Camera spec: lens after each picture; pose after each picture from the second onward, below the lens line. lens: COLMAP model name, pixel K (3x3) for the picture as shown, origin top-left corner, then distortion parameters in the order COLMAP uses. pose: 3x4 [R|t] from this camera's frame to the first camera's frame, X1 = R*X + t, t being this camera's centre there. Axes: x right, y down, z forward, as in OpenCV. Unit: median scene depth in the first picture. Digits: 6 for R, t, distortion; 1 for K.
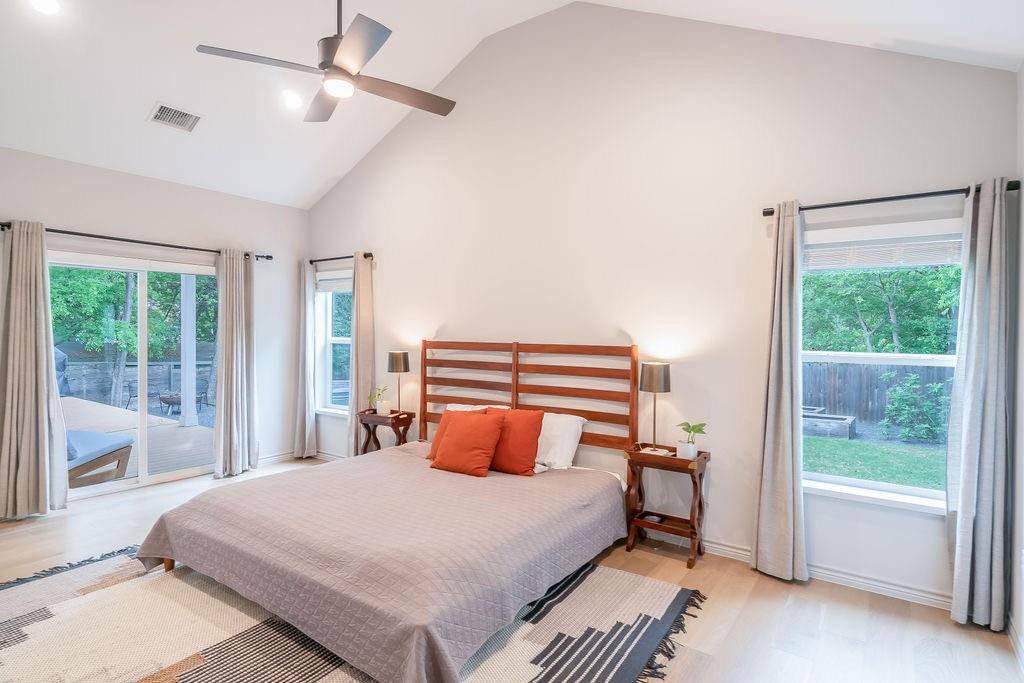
lens RADIAL K [[525.9, 0, 512.0], [0, 525.9, 341.5], [0, 0, 1]] dist [-0.001489, -0.000022]
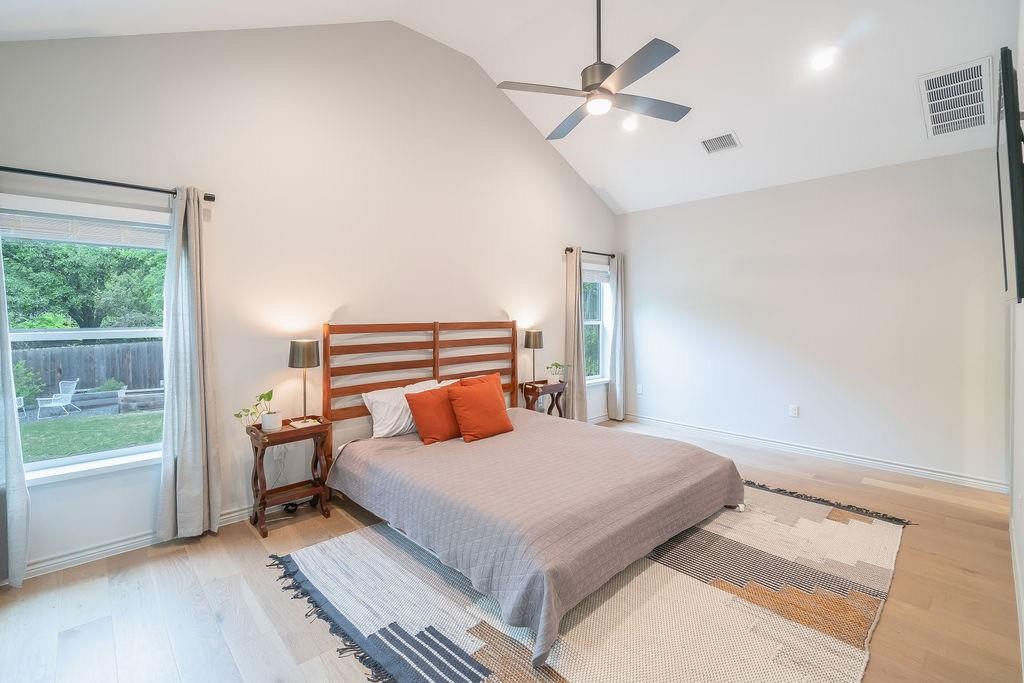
lens RADIAL K [[448.3, 0, 510.8], [0, 448.3, 321.4], [0, 0, 1]] dist [-0.001470, -0.000036]
pose [[0.211289, -0.029628, 0.976975, -0.895383], [0.023133, 0.999412, 0.025306, -0.019750], [-0.977150, 0.017253, 0.211850, 0.650701]]
